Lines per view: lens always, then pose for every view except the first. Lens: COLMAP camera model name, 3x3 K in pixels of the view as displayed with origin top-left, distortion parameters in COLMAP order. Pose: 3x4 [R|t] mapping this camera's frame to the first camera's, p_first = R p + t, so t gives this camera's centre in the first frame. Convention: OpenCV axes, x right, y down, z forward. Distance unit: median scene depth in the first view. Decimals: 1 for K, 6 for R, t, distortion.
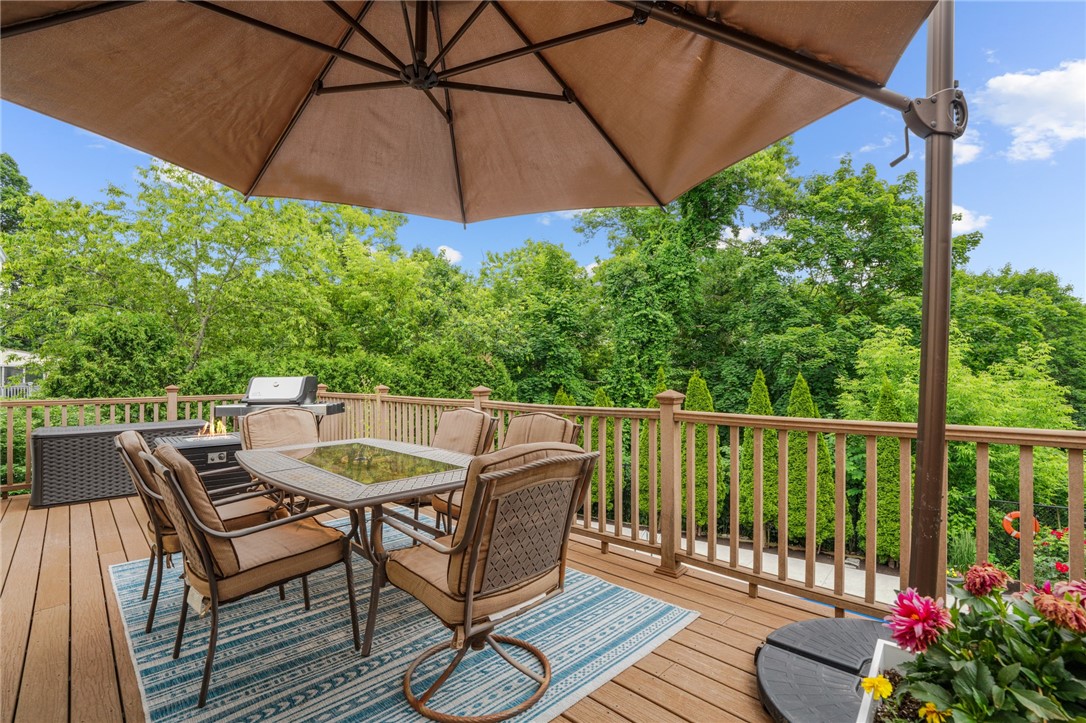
lens RADIAL K [[494.9, 0, 539.7], [0, 494.9, 367.5], [0, 0, 1]] dist [-0.070576, 0.026254]
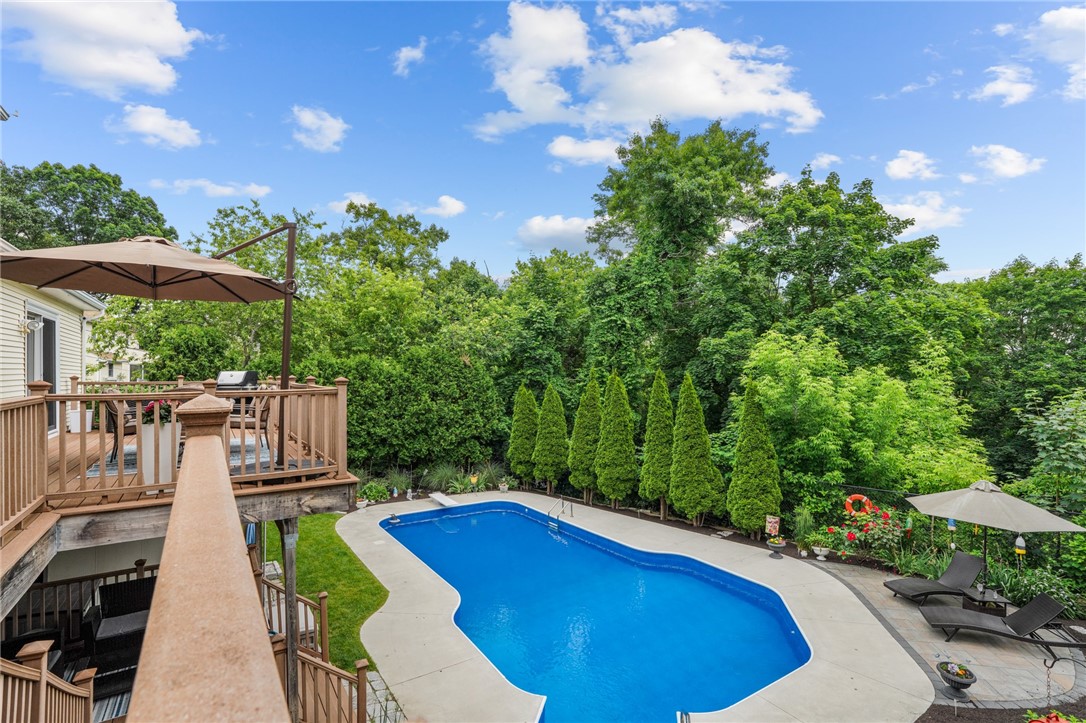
lens RADIAL K [[501.1, 0, 535.8], [0, 501.1, 366.4], [0, 0, 1]] dist [-0.070628, 0.027462]
pose [[0.983149, 0.002718, -0.182785, 0.249192], [-0.003287, 0.999991, -0.002810, 0.001937], [0.182776, 0.003364, 0.983149, -0.160891]]
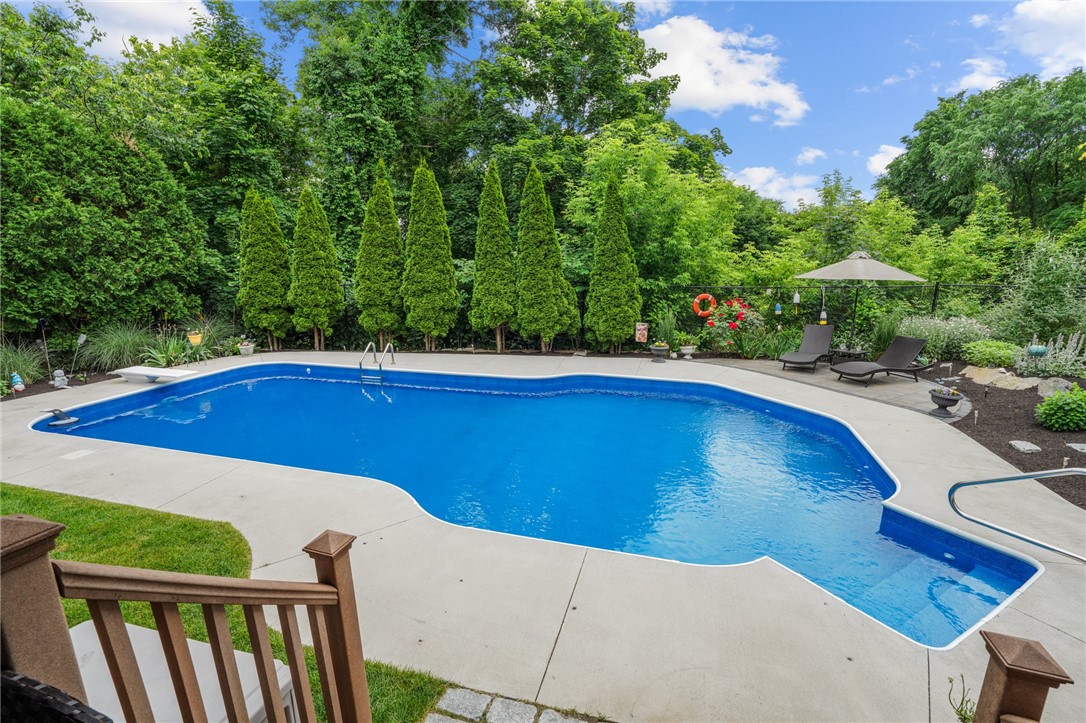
lens RADIAL K [[501.1, 0, 535.8], [0, 501.1, 366.4], [0, 0, 1]] dist [-0.070628, 0.027462]
pose [[0.865666, -0.098499, 0.490836, 0.022599], [-0.010983, 0.976480, 0.215326, 0.120030], [-0.500502, -0.191791, 0.844224, 0.077849]]
